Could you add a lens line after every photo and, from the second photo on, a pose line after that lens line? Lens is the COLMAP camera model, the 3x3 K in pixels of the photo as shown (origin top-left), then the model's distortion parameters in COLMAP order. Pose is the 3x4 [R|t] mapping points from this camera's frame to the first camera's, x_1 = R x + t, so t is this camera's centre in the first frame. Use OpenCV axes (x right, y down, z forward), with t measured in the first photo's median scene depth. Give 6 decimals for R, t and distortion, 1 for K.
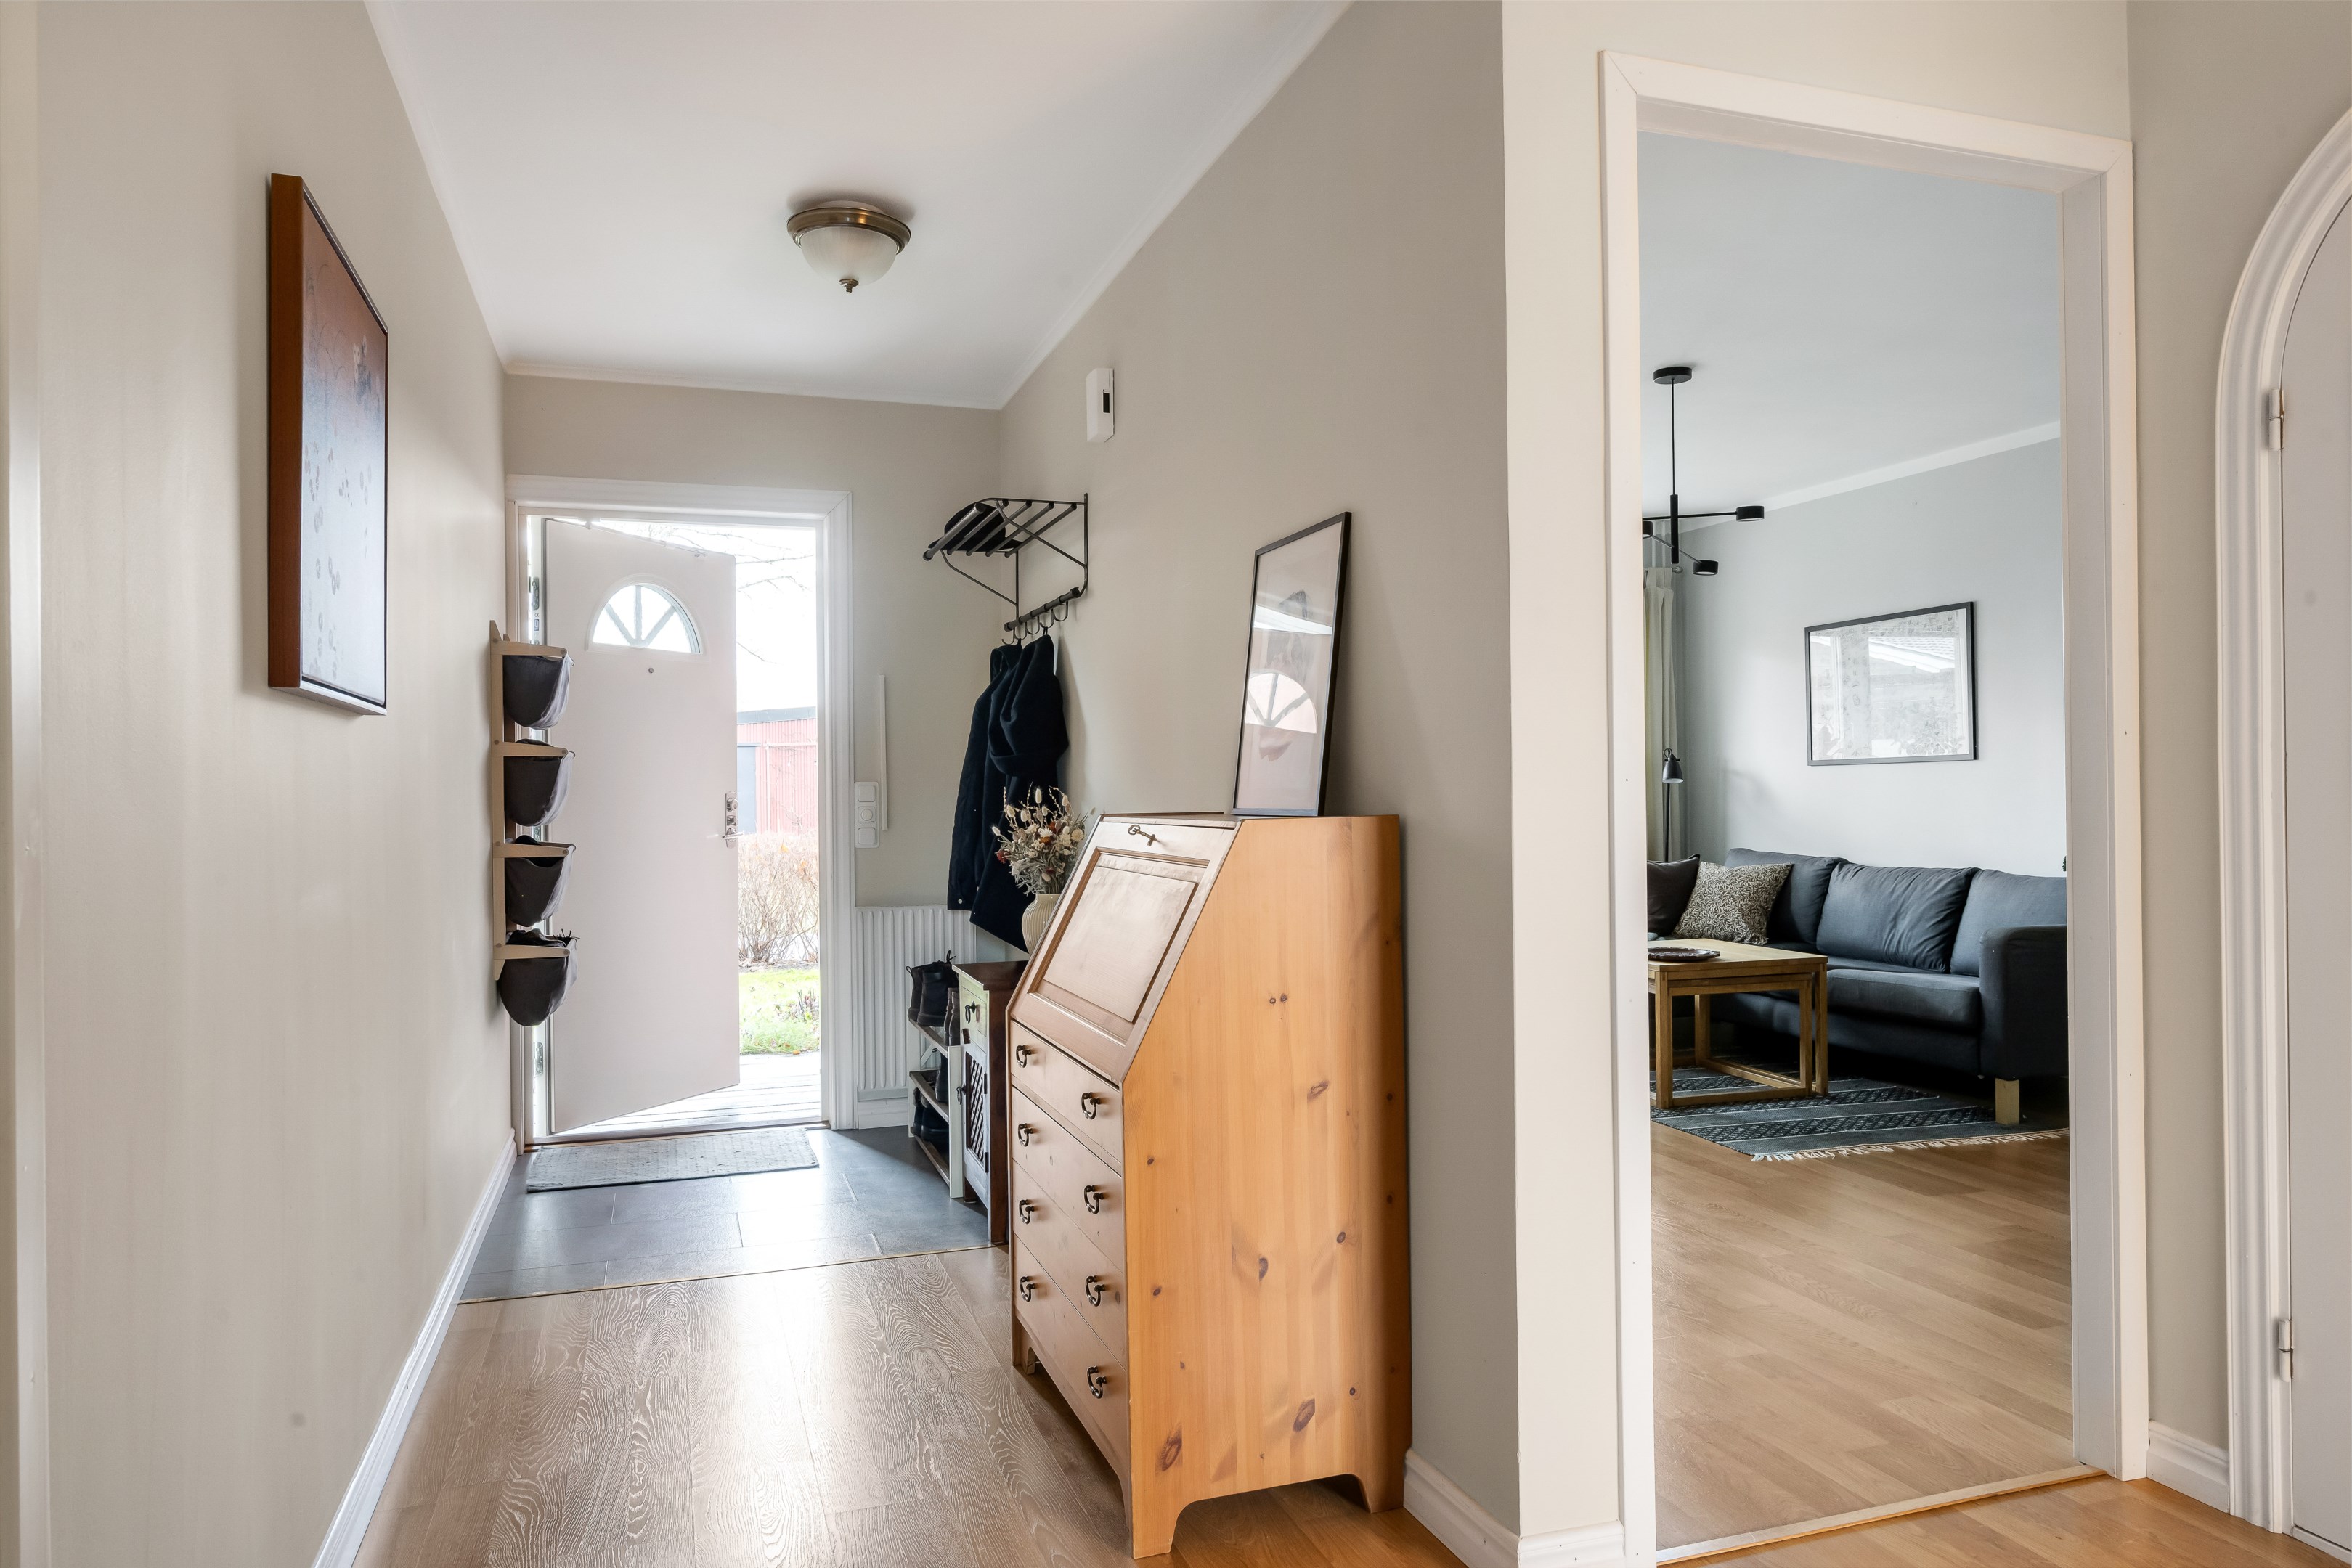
lens RADIAL K [[1510.7, 0, 1155.2], [0, 1510.7, 771.4], [0, 0, 1]] dist [0.000505, -0.000137]
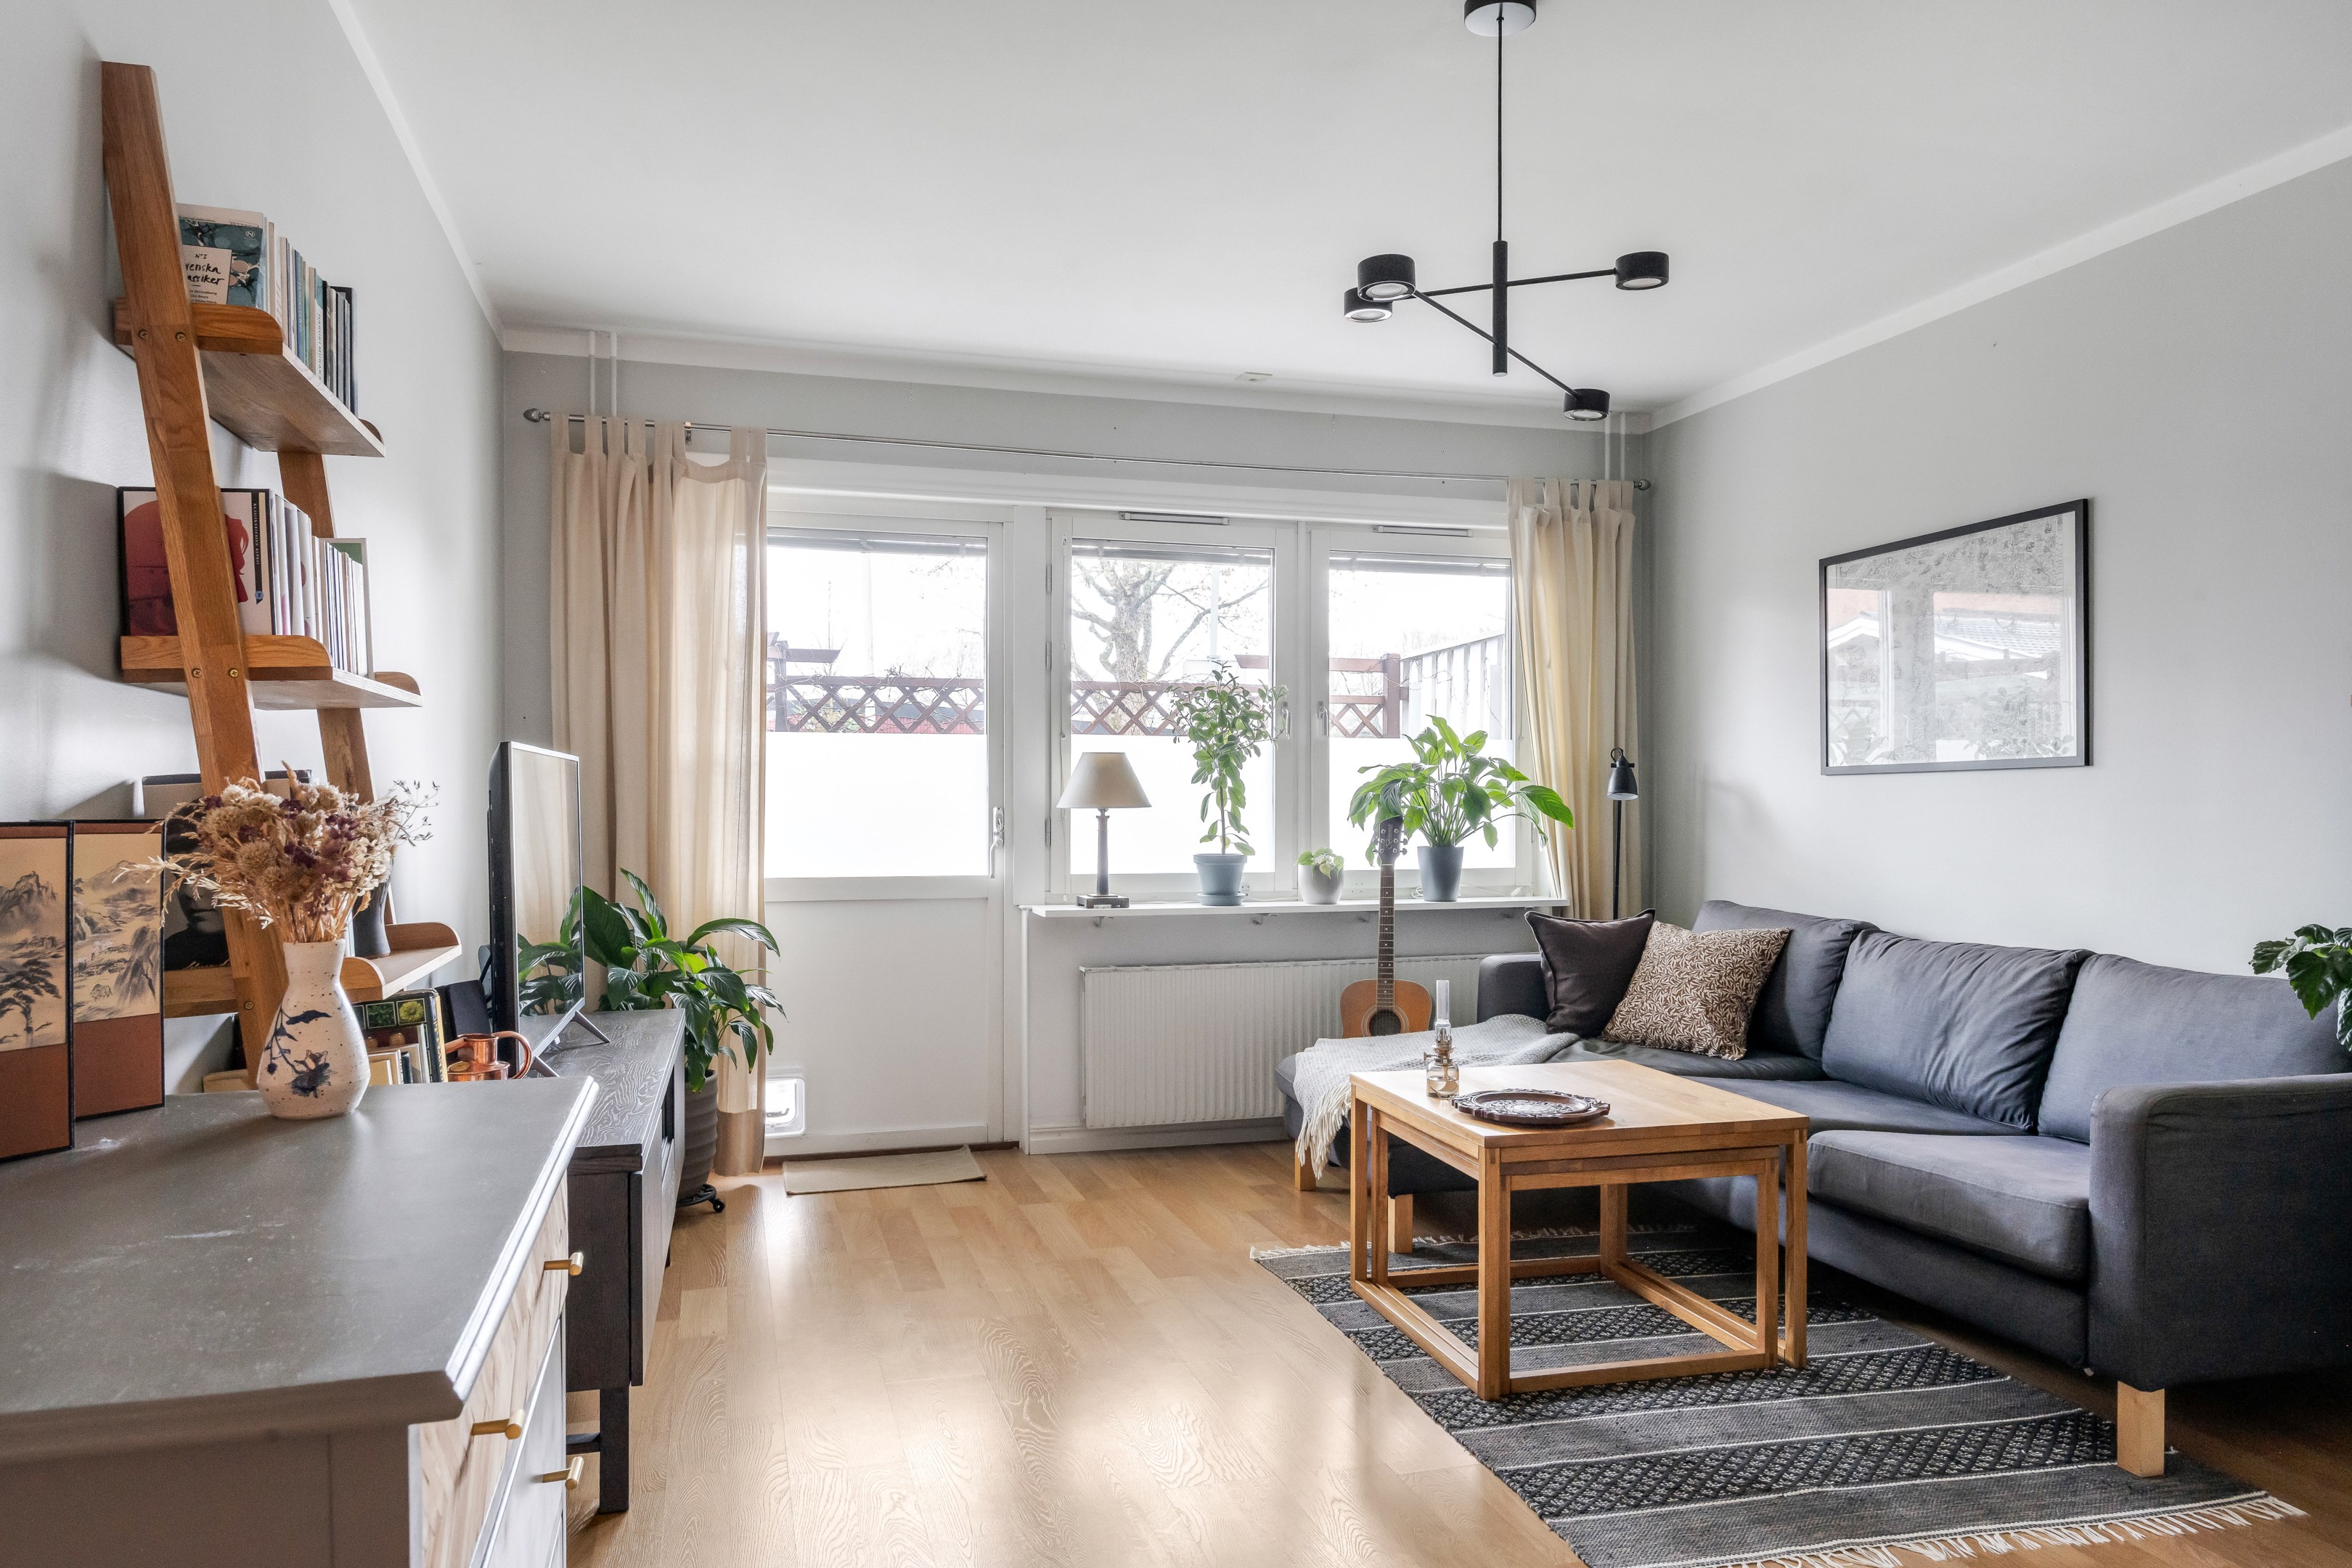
lens RADIAL K [[1510.9, 0, 1197.5], [0, 1510.9, 799.8], [0, 0, 1]] dist [0.000505, -0.000137]
pose [[0.999296, 0.008546, -0.036529, 0.215062], [-0.008217, 0.999924, 0.009139, 0.003556], [0.036604, -0.008833, 0.999291, 0.394095]]
